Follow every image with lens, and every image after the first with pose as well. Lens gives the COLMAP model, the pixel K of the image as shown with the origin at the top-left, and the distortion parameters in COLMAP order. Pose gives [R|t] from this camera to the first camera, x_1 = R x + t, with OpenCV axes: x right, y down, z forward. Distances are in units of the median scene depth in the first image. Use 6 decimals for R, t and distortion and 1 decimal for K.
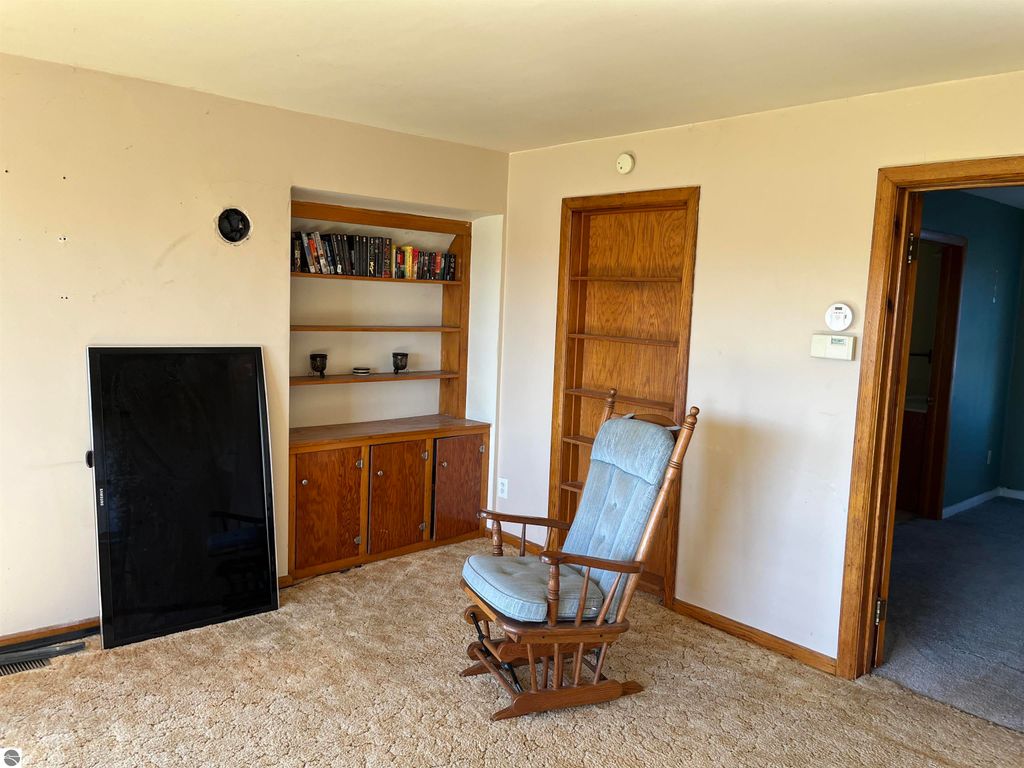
lens RADIAL K [[768.6, 0, 512.0], [0, 768.6, 384.0], [0, 0, 1]] dist [0.080759, -0.134876]
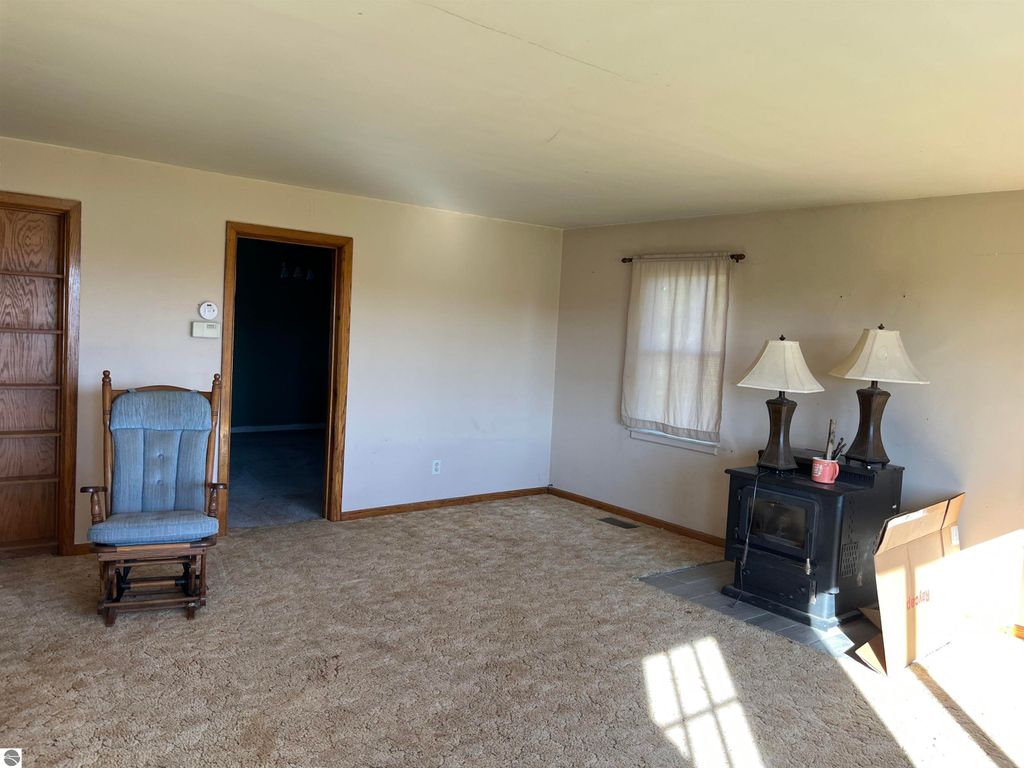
lens RADIAL K [[768.6, 0, 512.0], [0, 768.6, 384.0], [0, 0, 1]] dist [0.080759, -0.134876]
pose [[0.044557, -0.111629, 0.992751, -1.128012], [0.054672, 0.992521, 0.109149, -0.076877], [-0.997510, 0.049413, 0.050327, 0.315920]]
